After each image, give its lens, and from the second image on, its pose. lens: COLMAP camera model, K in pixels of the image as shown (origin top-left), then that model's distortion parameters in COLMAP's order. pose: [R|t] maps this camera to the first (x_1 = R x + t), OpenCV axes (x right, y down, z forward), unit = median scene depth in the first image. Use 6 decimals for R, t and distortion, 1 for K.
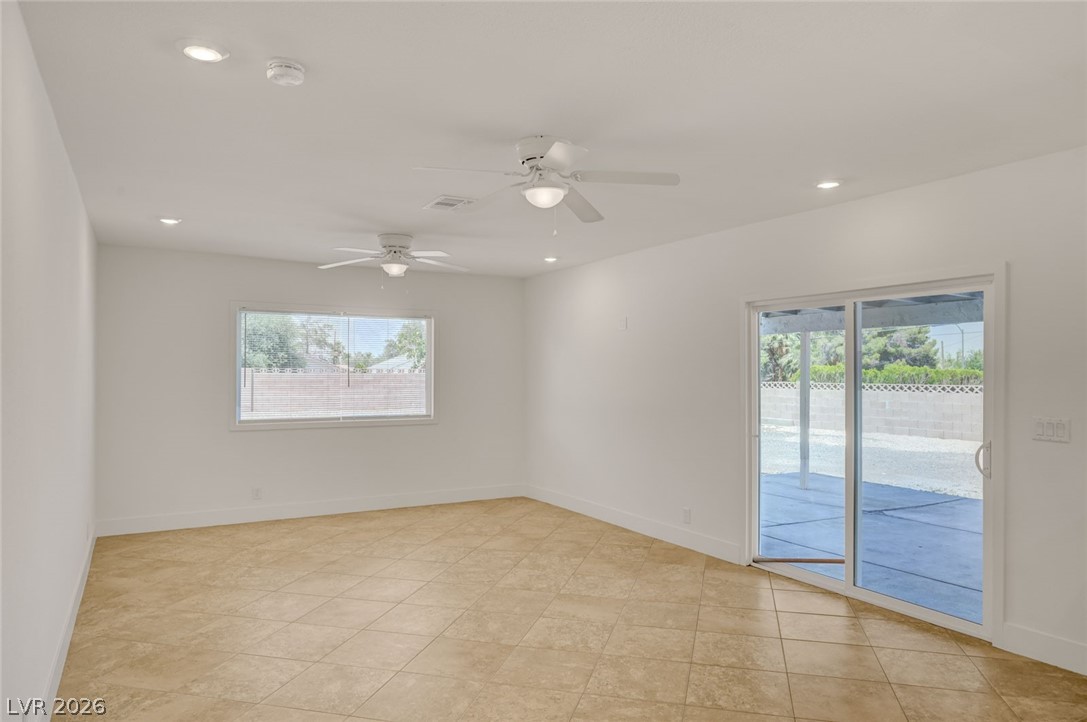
lens RADIAL K [[698.9, 0, 538.9], [0, 698.9, 361.3], [0, 0, 1]] dist [0.000110, 0.001734]
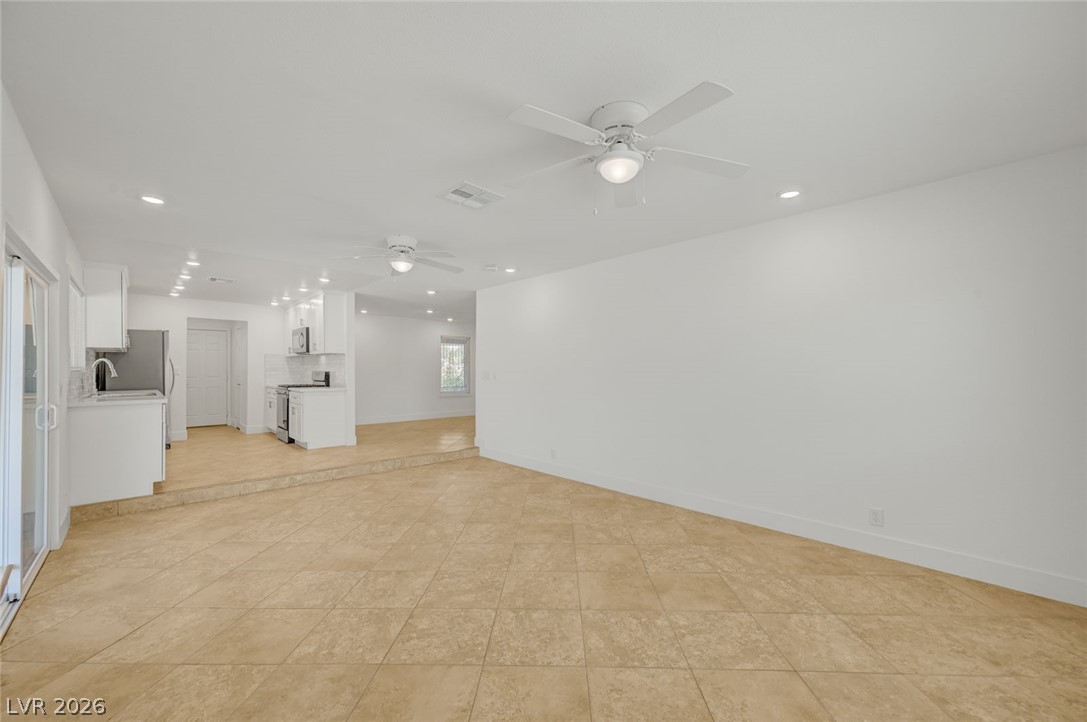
lens RADIAL K [[431.6, 0, 549.4], [0, 431.6, 365.9], [0, 0, 1]] dist [0.000836, 0.000408]
pose [[-0.969179, -0.002428, -0.246346, -0.069103], [0.004175, 0.999646, -0.026276, 0.054810], [0.246323, -0.026495, -0.968826, 1.655198]]
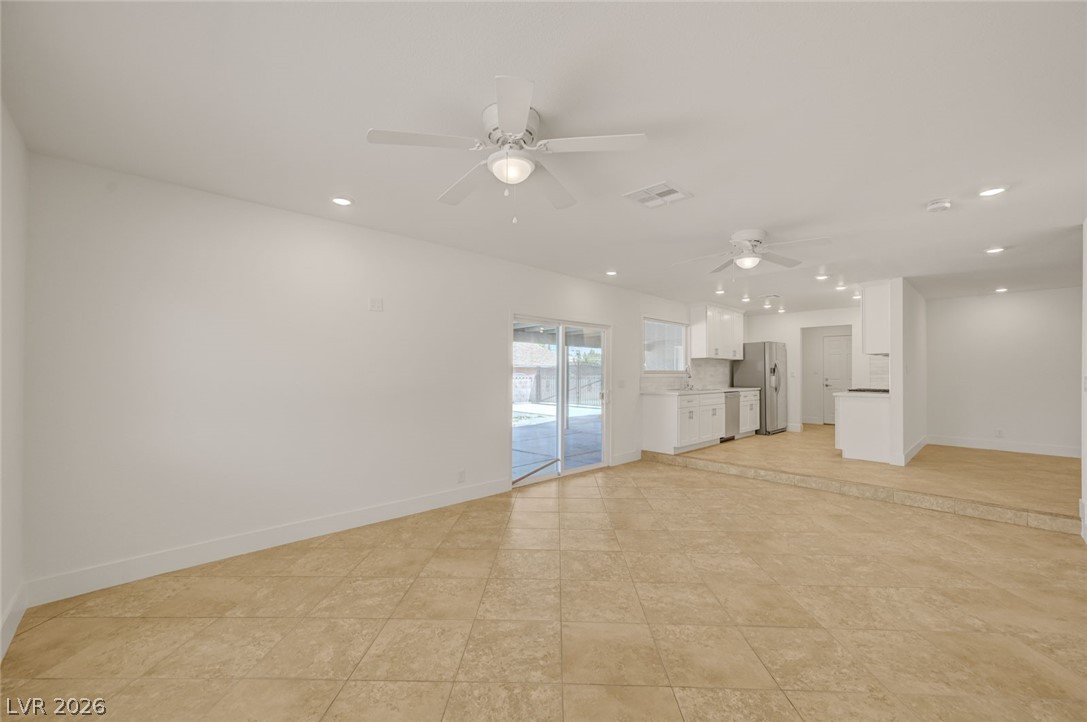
lens RADIAL K [[431.6, 0, 546.9], [0, 431.6, 369.9], [0, 0, 1]] dist [0.000836, 0.000408]
pose [[-0.241993, 0.005350, 0.970263, -0.706231], [-0.017342, 0.999801, -0.009839, 0.047759], [-0.970123, -0.019207, -0.241852, 1.302975]]
